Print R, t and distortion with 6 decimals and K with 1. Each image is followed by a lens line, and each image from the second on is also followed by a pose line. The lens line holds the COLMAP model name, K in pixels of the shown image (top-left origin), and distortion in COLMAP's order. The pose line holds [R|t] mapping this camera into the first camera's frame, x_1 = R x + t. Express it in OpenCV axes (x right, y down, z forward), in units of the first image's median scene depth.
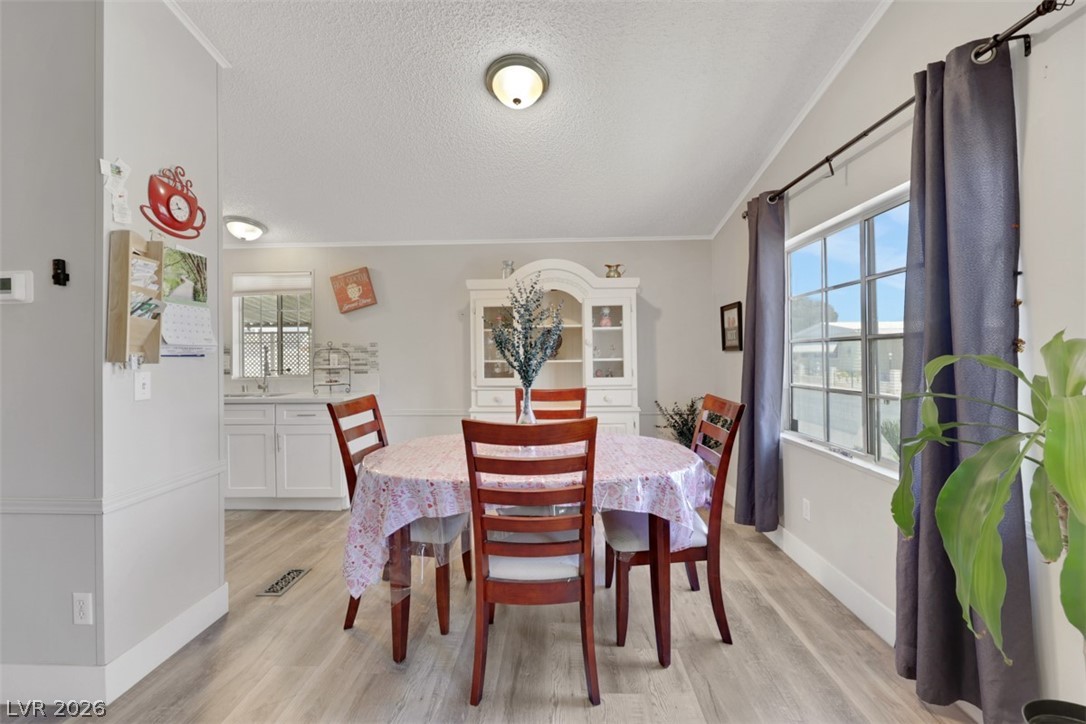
lens RADIAL K [[437.1, 0, 545.4], [0, 437.1, 364.7], [0, 0, 1]] dist [-0.002020, -0.000078]
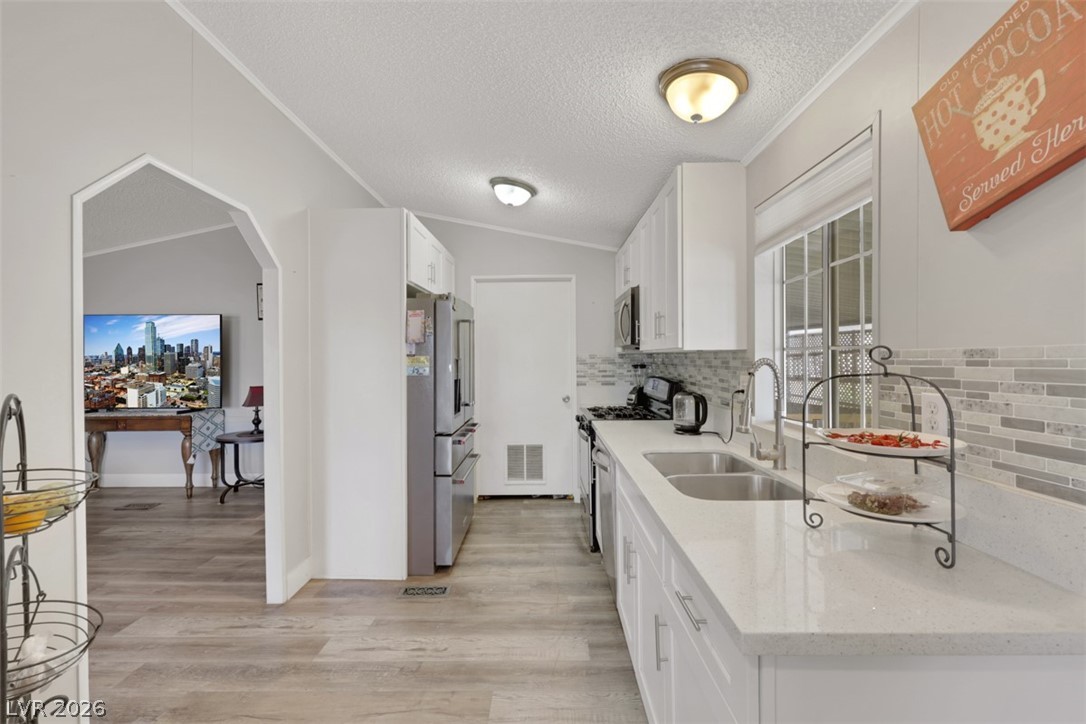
lens RADIAL K [[455.5, 0, 531.6], [0, 455.5, 356.2], [0, 0, 1]] dist [0.000464, 0.000007]
pose [[0.021613, 0.009910, -0.999717, -0.213901], [-0.006276, 0.999933, 0.009776, -0.046310], [0.999747, 0.006063, 0.021674, 0.758125]]
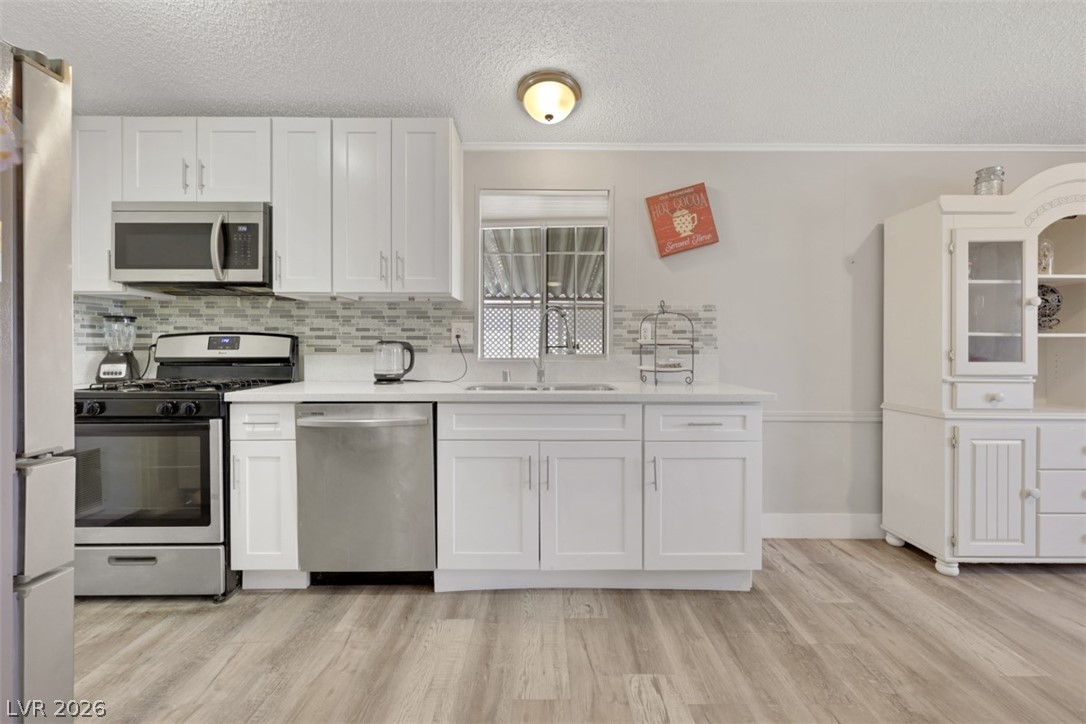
lens RADIAL K [[449.0, 0, 543.1], [0, 449.0, 350.0], [0, 0, 1]] dist [0.003256, 0.000291]
pose [[0.998527, 0.011909, 0.052925, -0.670903], [-0.011170, 0.999836, -0.014223, 0.026688], [-0.053086, 0.013611, 0.998497, 0.372430]]
